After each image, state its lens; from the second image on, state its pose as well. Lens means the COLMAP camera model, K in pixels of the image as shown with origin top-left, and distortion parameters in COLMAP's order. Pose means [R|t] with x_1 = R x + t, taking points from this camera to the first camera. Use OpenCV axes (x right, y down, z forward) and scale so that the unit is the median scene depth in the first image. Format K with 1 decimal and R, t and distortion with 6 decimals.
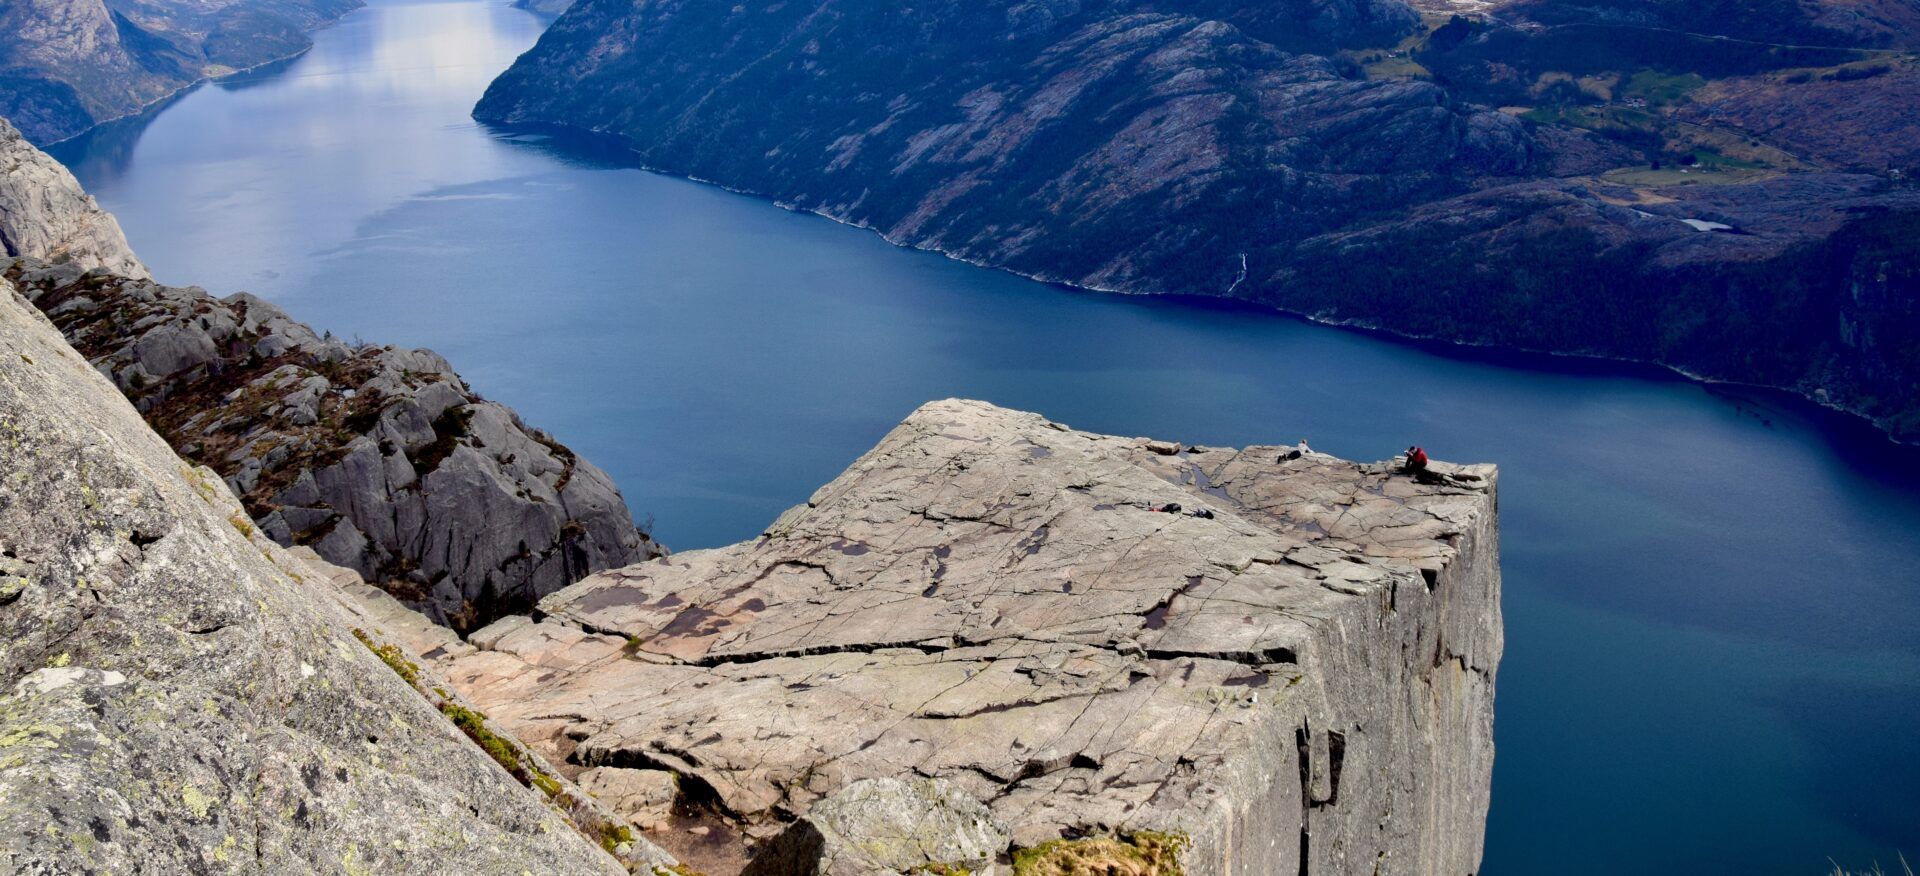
lens RADIAL K [[1545.1, 0, 969.3], [0, 1545.1, 241.7], [0, 0, 1]] dist [-0.139151, 0.094578]
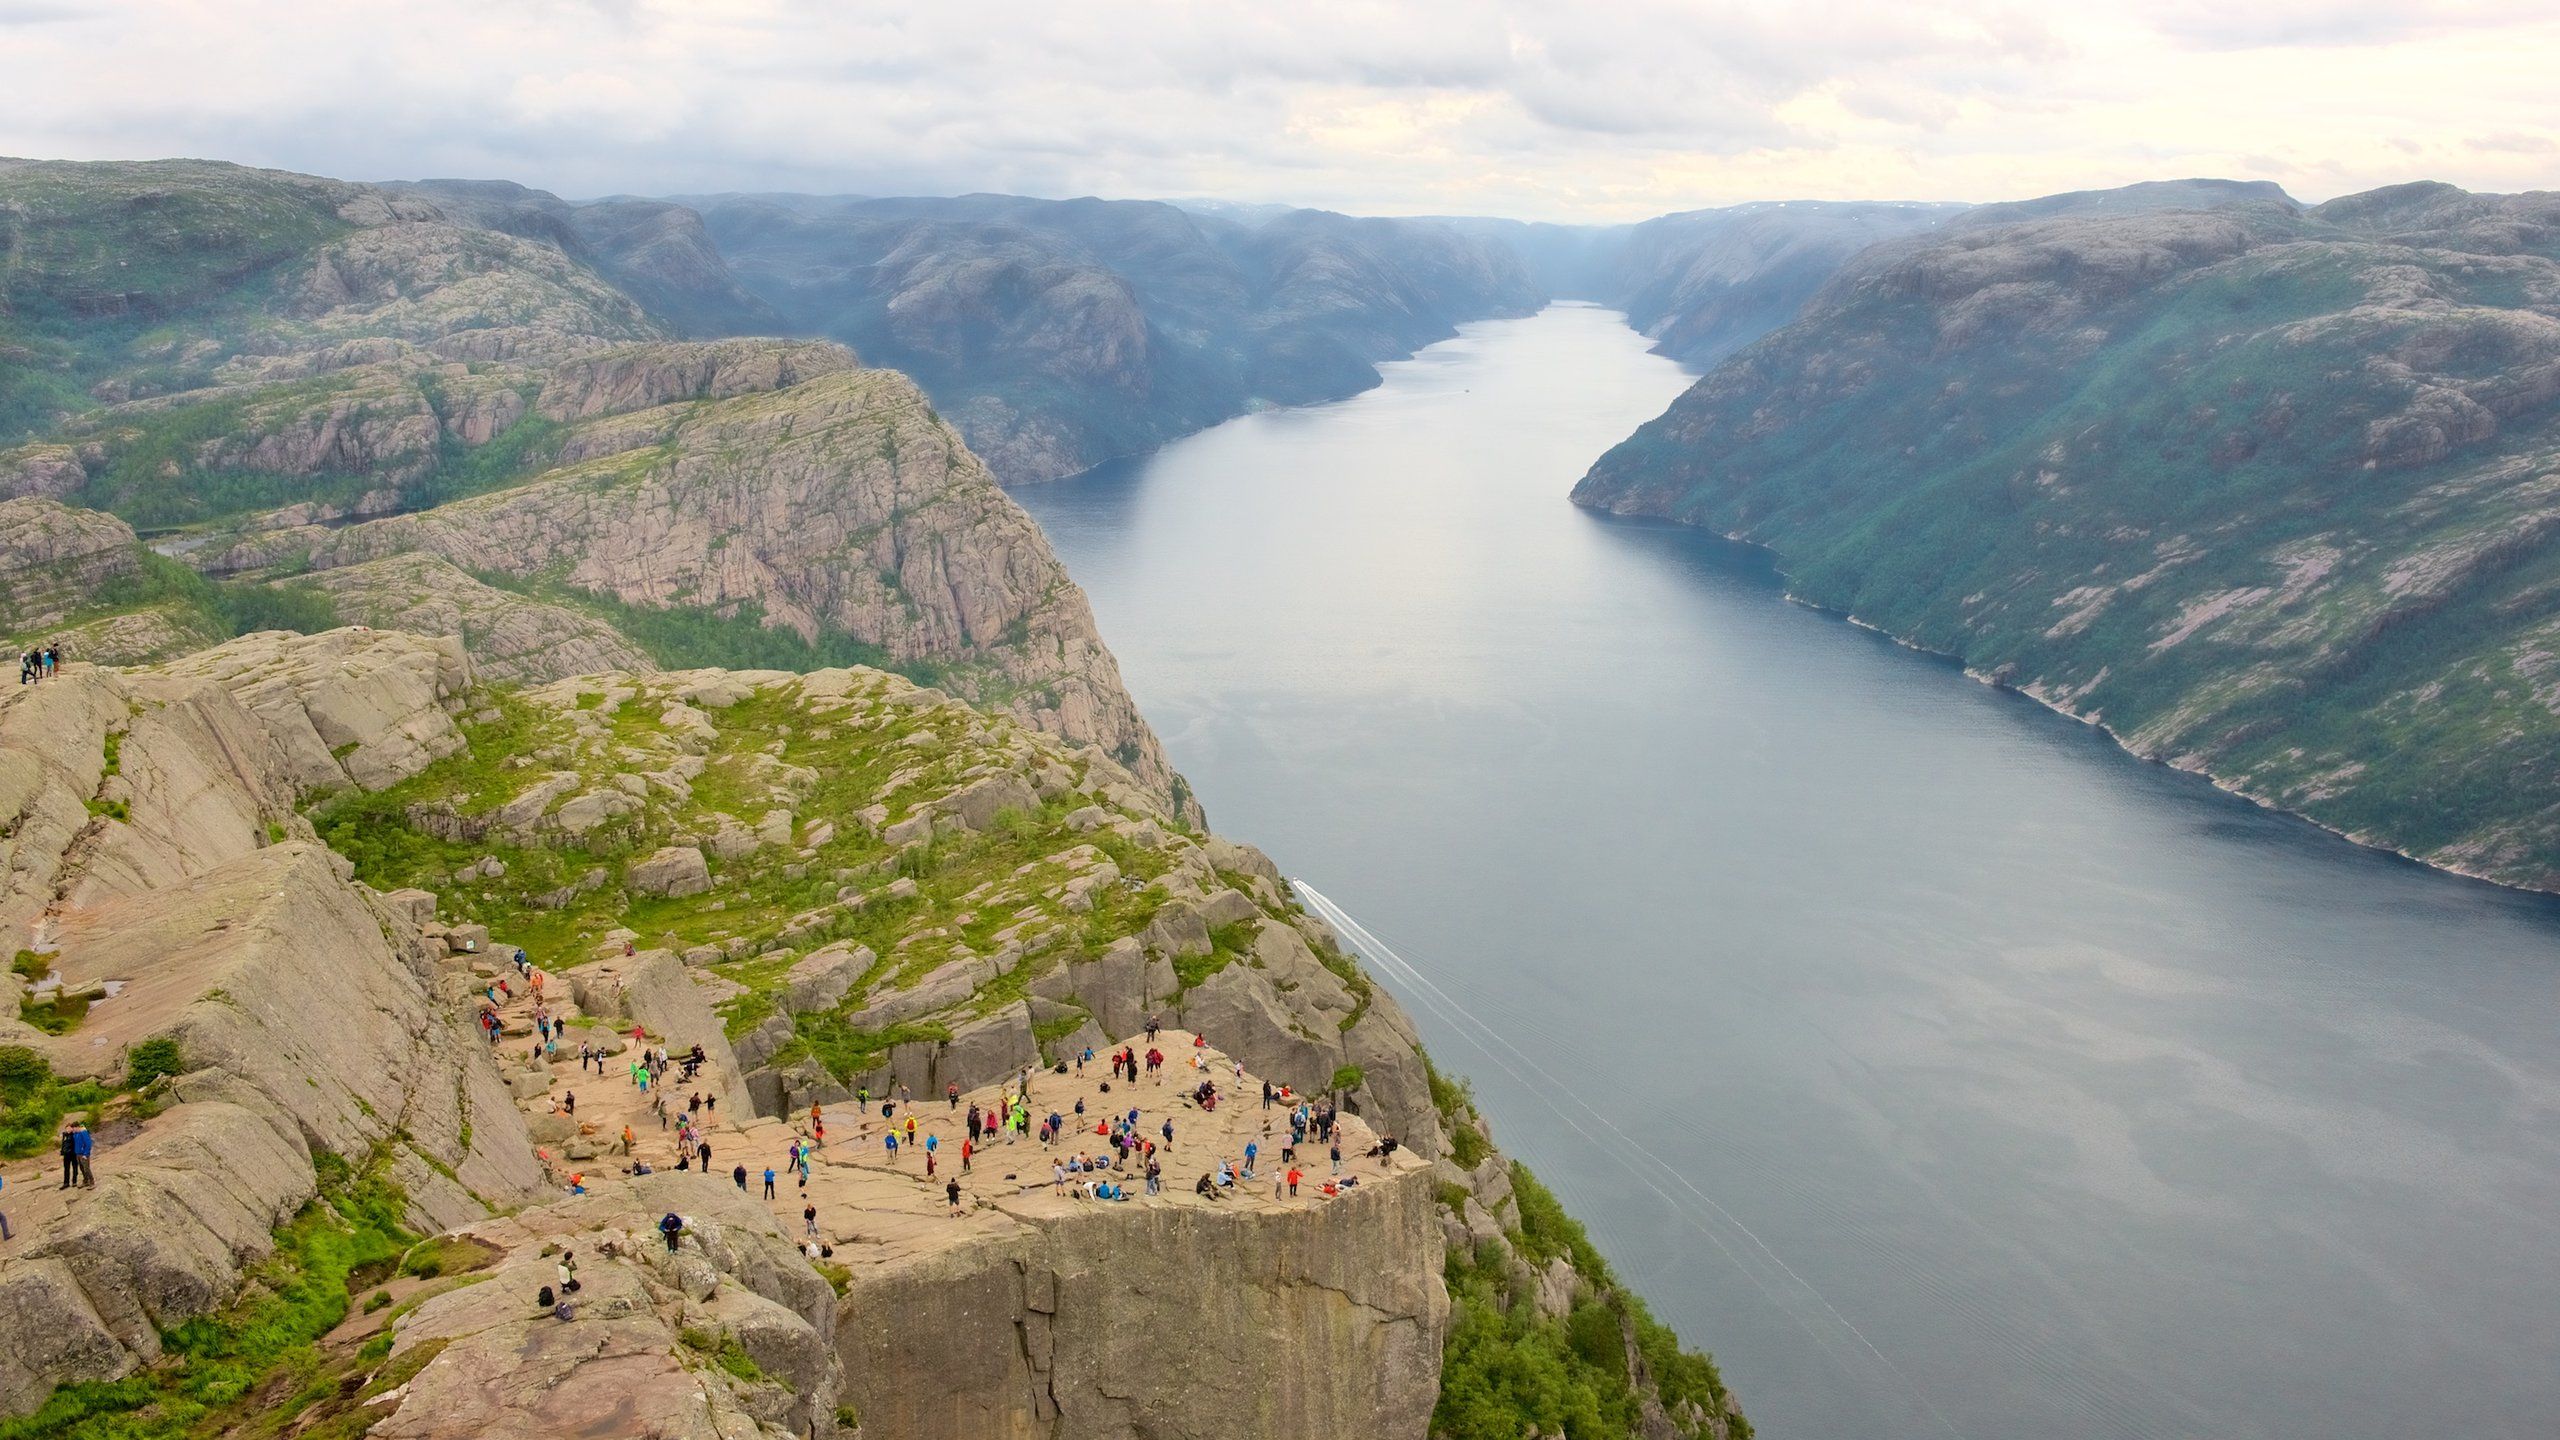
lens RADIAL K [[2188.5, 0, 1336.5], [0, 2188.5, 623.1], [0, 0, 1]] dist [-0.027113, 0.031414]
pose [[0.904484, 0.119012, -0.409567, 0.234185], [-0.132113, 0.991228, -0.003725, -0.071882], [0.405530, 0.057479, 0.912273, -0.191024]]
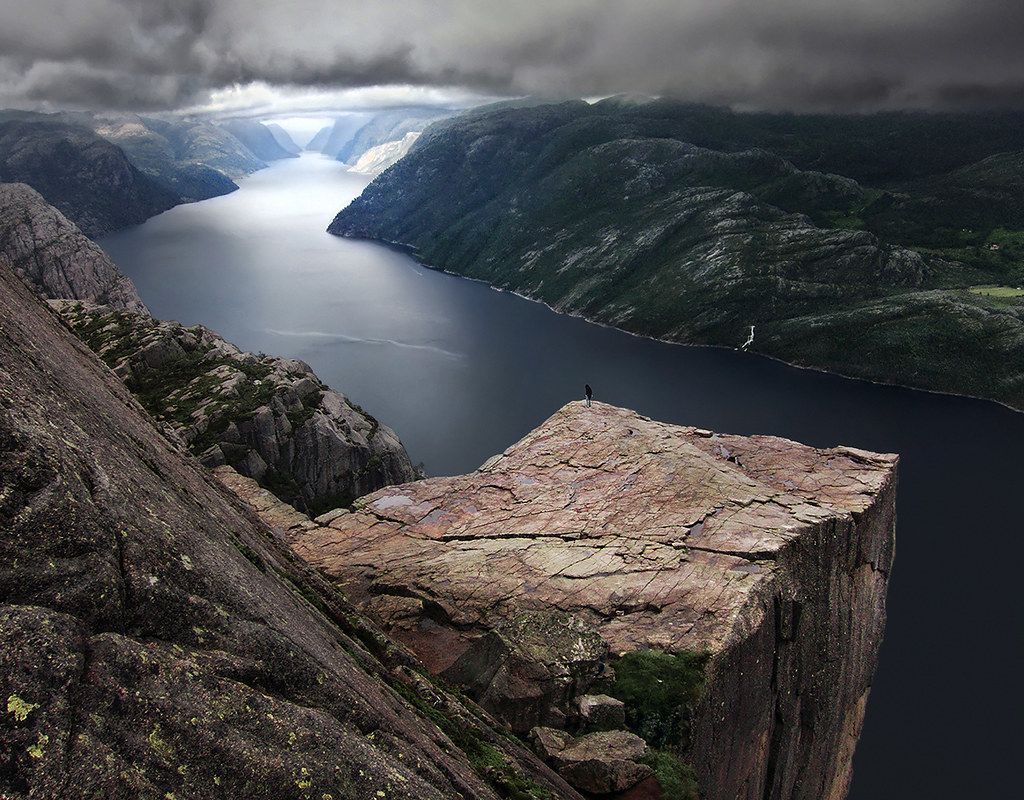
lens RADIAL K [[849.1, 0, 520.8], [0, 849.1, 401.8], [0, 0, 1]] dist [-0.058154, 0.011869]
pose [[0.995213, 0.047927, -0.085167, -0.000566], [-0.038617, 0.993425, 0.107778, 0.000303], [0.089773, -0.103973, 0.990520, 0.004890]]
